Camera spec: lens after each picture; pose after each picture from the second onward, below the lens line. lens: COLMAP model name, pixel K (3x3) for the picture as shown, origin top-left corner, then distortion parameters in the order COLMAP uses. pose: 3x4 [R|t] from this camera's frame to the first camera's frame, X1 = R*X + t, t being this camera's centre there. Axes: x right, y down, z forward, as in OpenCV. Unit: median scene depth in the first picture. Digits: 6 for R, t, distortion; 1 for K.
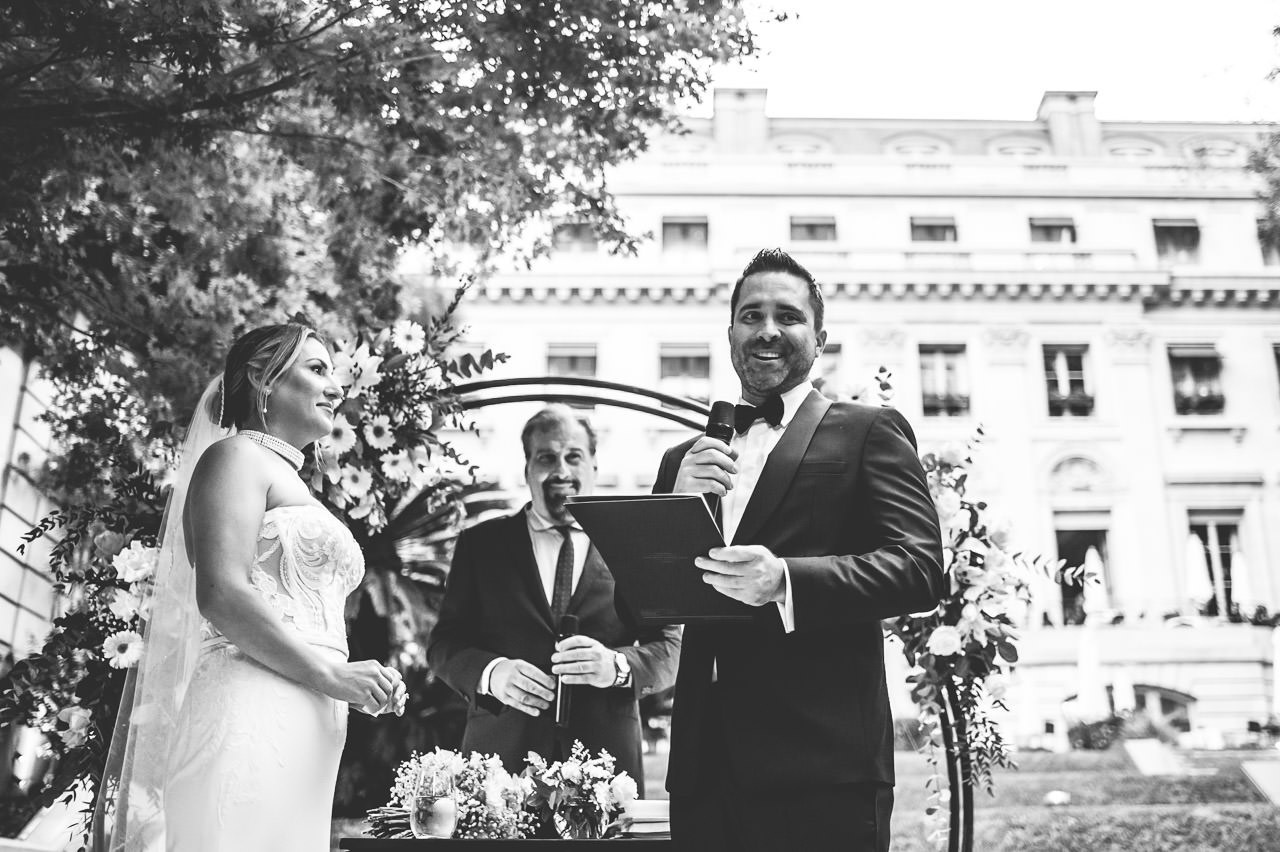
lens RADIAL K [[1367.8, 0, 699.4], [0, 1367.8, 404.8], [0, 0, 1]] dist [-0.085883, 0.042985]
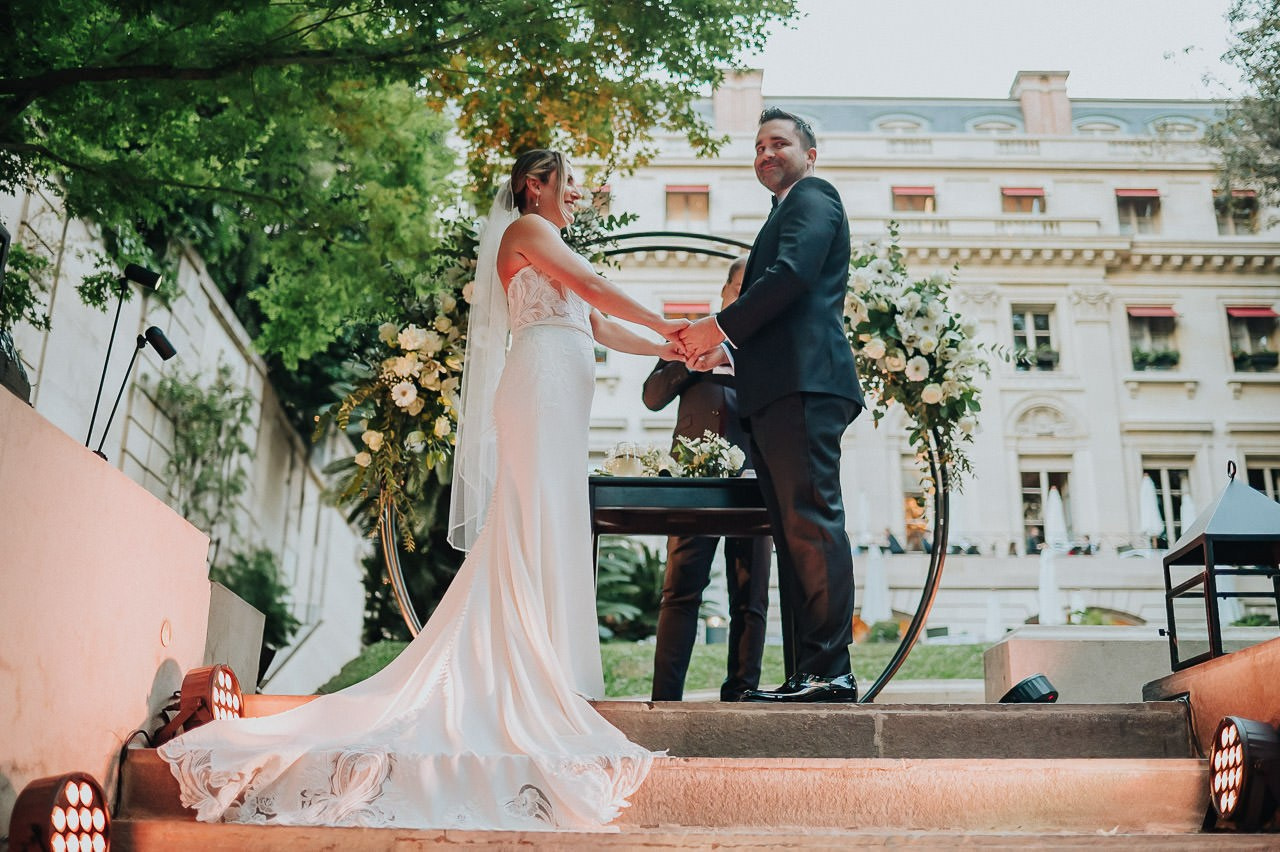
lens RADIAL K [[1271.5, 0, 630.4], [0, 1271.5, 442.0], [0, 0, 1]] dist [-0.081158, 0.030228]
pose [[0.998889, 0.008610, -0.046335, -0.008665], [-0.006054, 0.998467, 0.055024, 0.013828], [0.046737, -0.054683, 0.997409, -0.041189]]
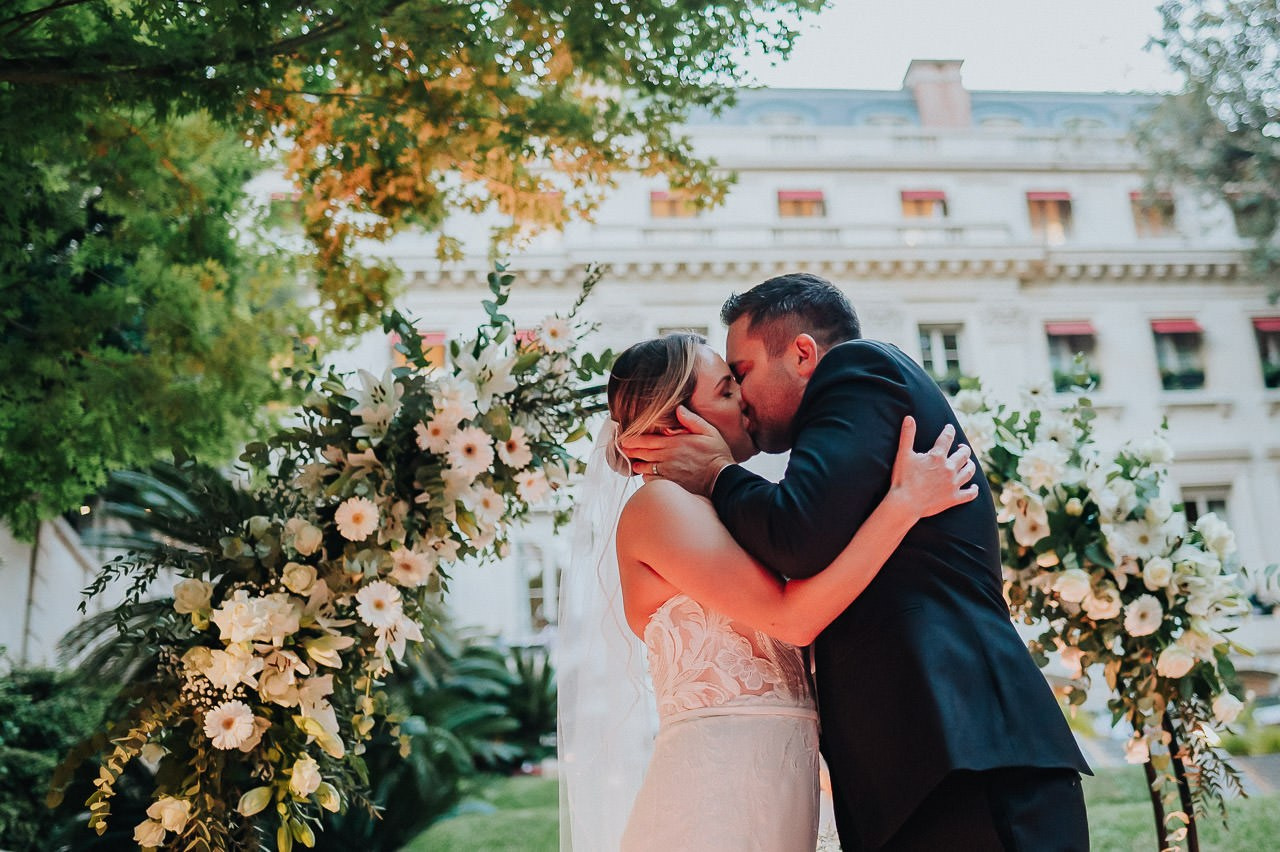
lens RADIAL K [[1448.9, 0, 735.7], [0, 1448.9, 395.3], [0, 0, 1]] dist [-0.094144, 0.066895]
pose [[0.989723, -0.023530, 0.141048, -0.021688], [0.023161, 0.999723, 0.004258, -0.001197], [-0.141110, -0.000947, 0.989994, 0.009368]]
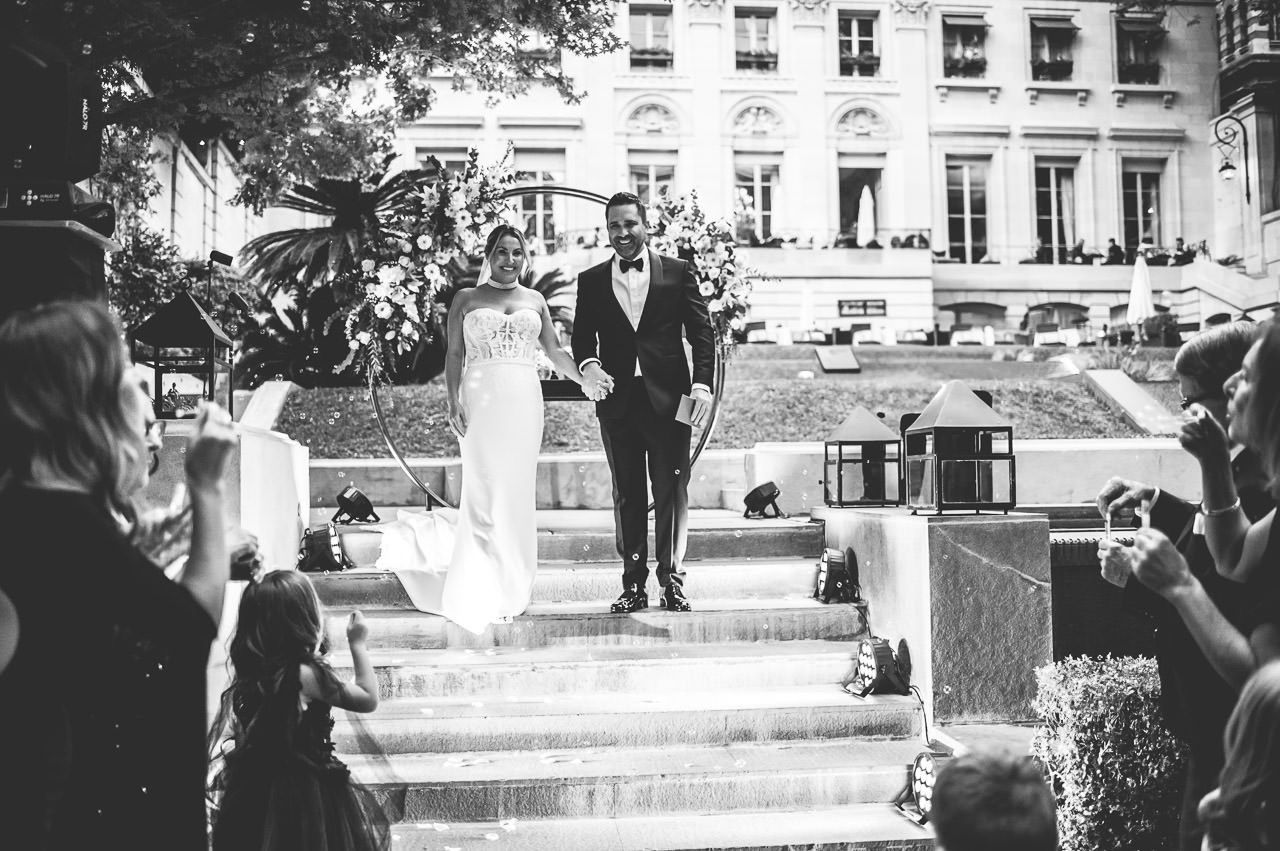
lens RADIAL K [[1212.9, 0, 624.6], [0, 1212.9, 423.2], [0, 0, 1]] dist [-0.077474, 0.017300]
pose [[0.997443, -0.002843, 0.071414, -0.013114], [-0.019632, 0.949875, 0.312013, -0.028338], [-0.068721, -0.312617, 0.947390, -0.105332]]
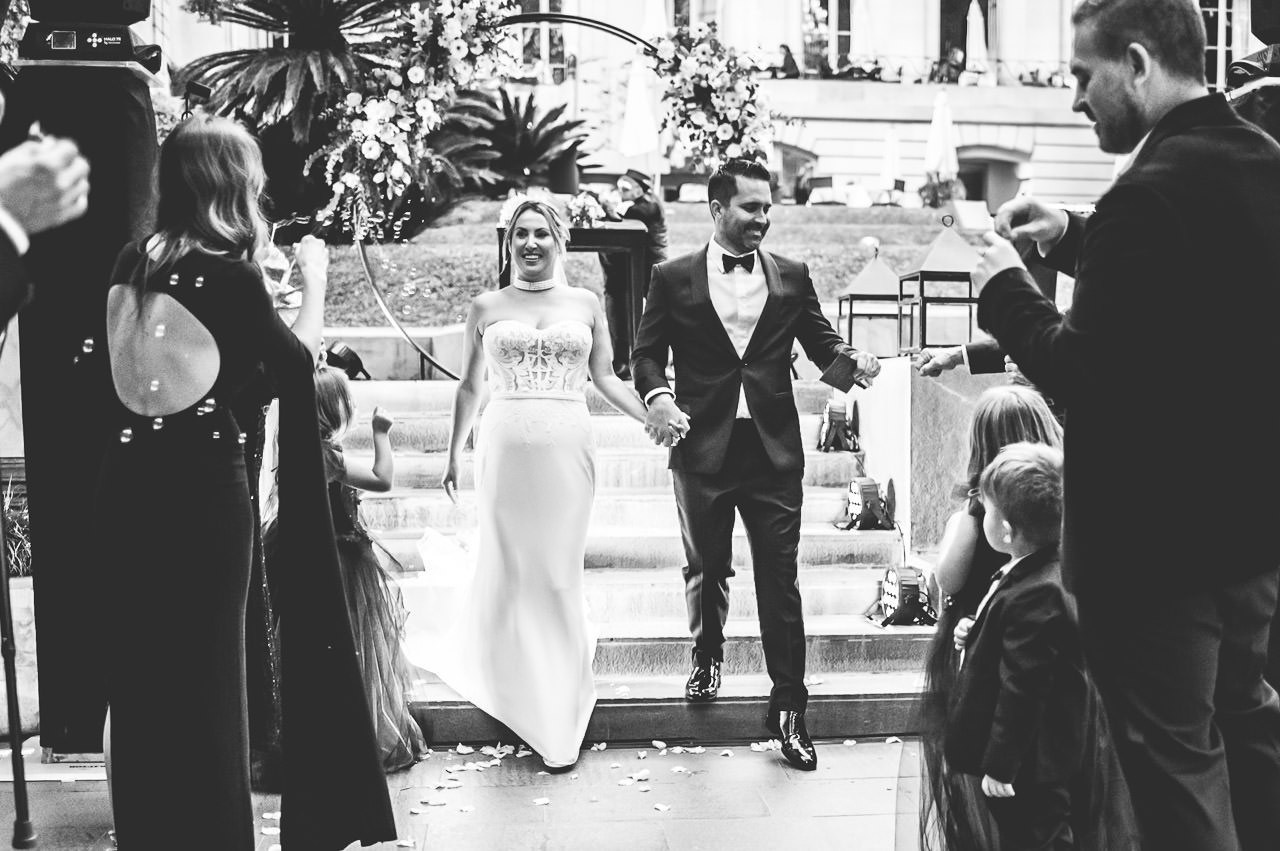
lens RADIAL K [[1623.5, 0, 714.0], [0, 1623.5, 553.3], [0, 0, 1]] dist [-0.088048, 0.079945]
pose [[0.994402, -0.002823, 0.105624, -0.012871], [-0.044722, 0.894439, 0.444947, -0.039035], [-0.095730, -0.447180, 0.889306, -0.156270]]
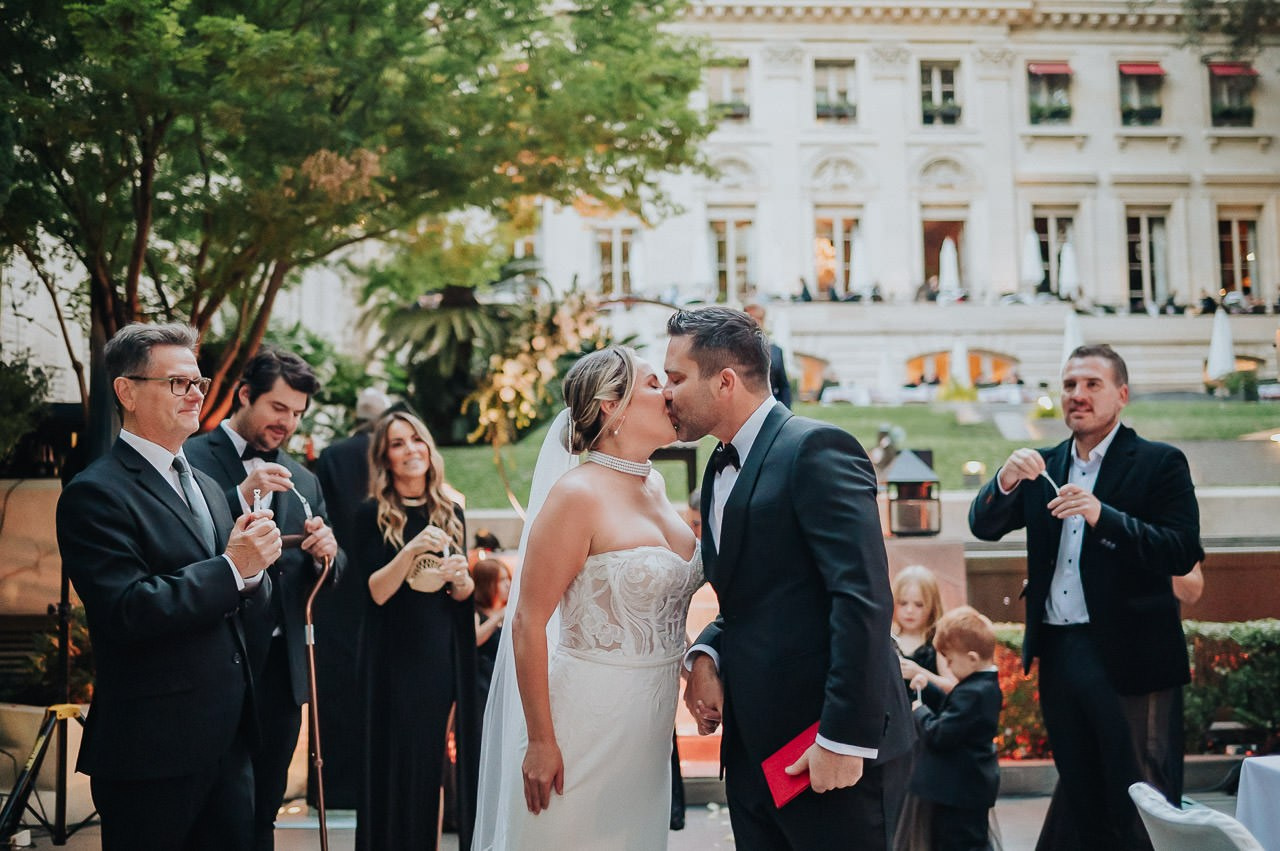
lens RADIAL K [[1323.2, 0, 627.0], [0, 1323.2, 429.5], [0, 0, 1]] dist [-0.087746, 0.041428]
pose [[0.999933, -0.004709, 0.010580, -0.015556], [0.001621, 0.961504, 0.274786, -0.054648], [-0.011467, -0.274750, 0.961447, -0.186634]]
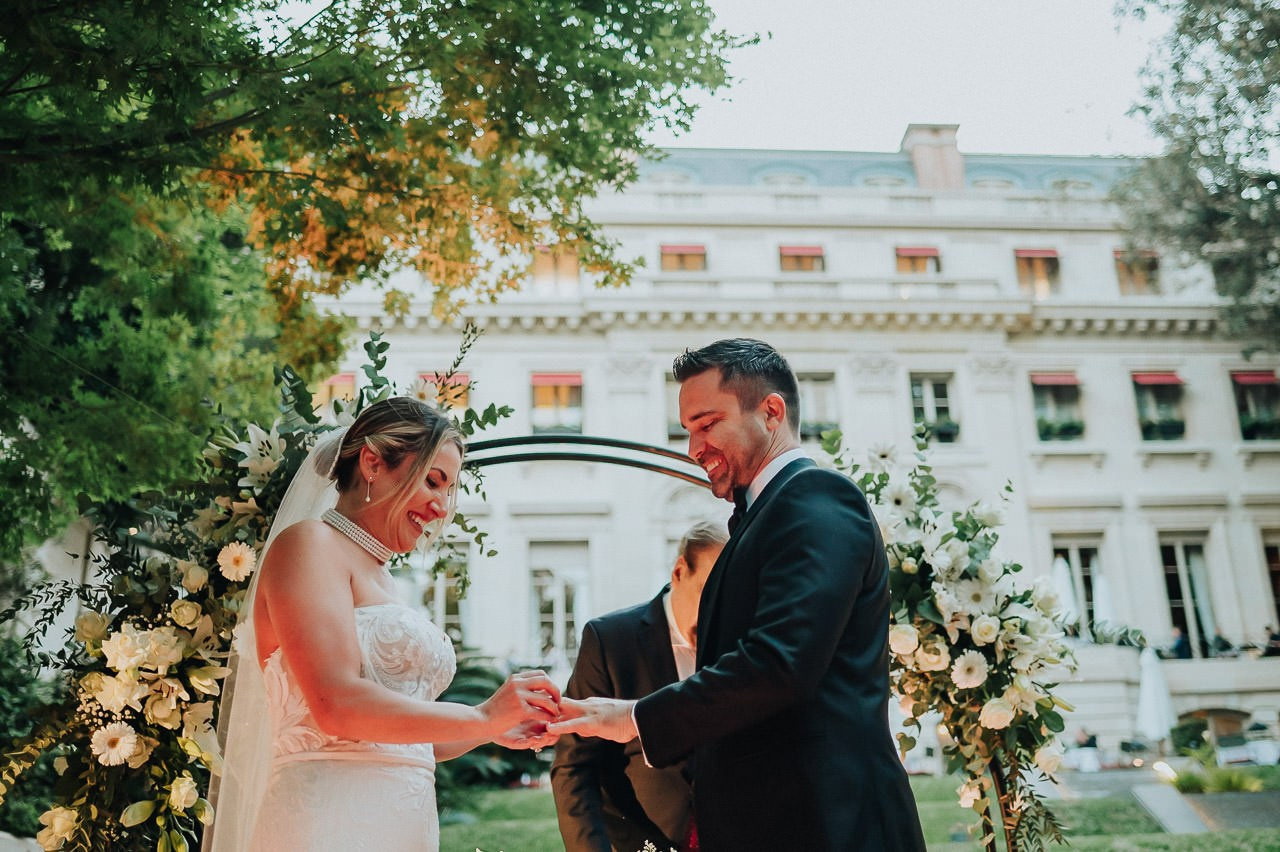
lens RADIAL K [[1354.3, 0, 663.1], [0, 1354.3, 422.8], [0, 0, 1]] dist [-0.081653, 0.027693]
pose [[0.996957, -0.004207, 0.077834, -0.011538], [0.004629, 0.999976, -0.005238, -0.002464], [-0.077811, 0.005583, 0.996953, 0.006968]]
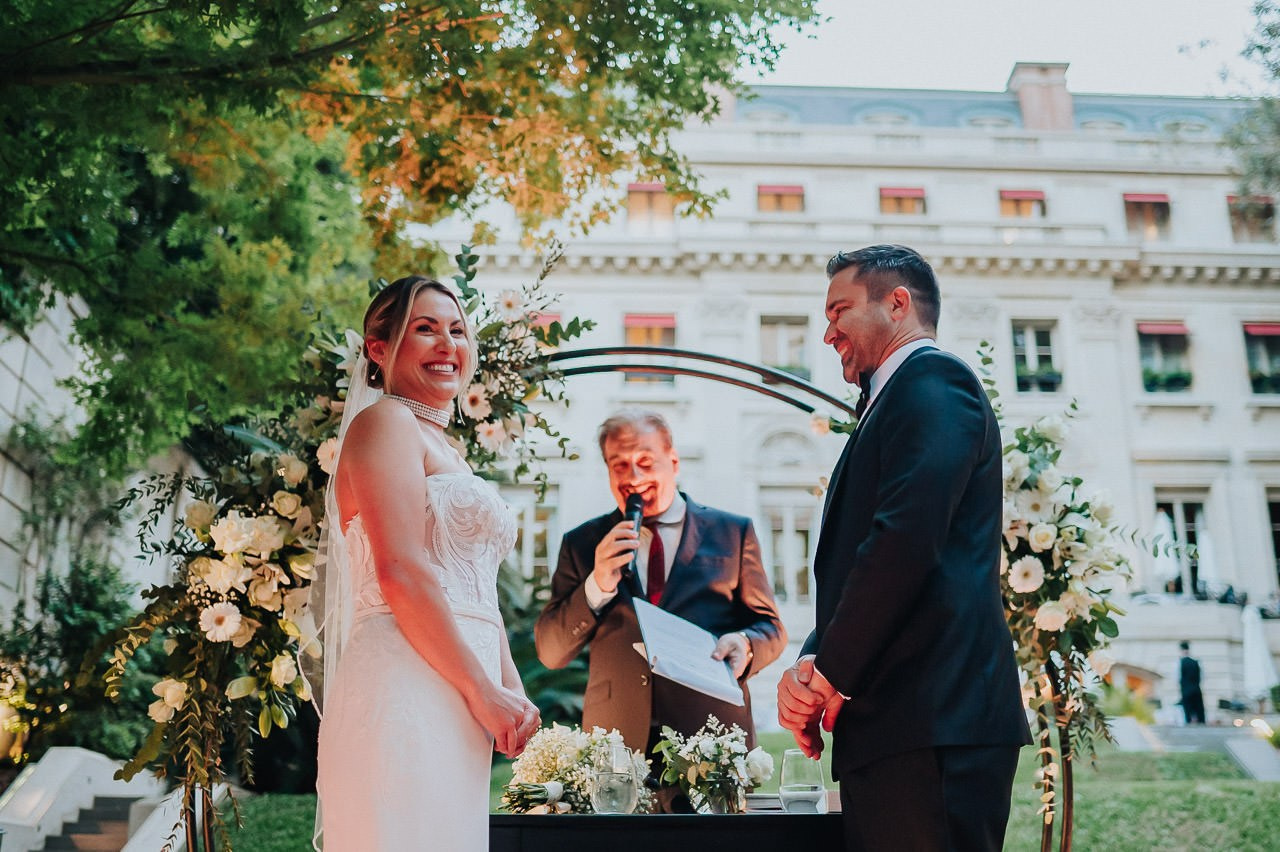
lens RADIAL K [[1388.3, 0, 688.9], [0, 1388.3, 407.0], [0, 0, 1]] dist [-0.094931, 0.062903]
pose [[0.999571, 0.010025, 0.027536, -0.010517], [-0.010630, 0.999704, 0.021907, 0.000066], [-0.027308, -0.022190, 0.999381, 0.000024]]
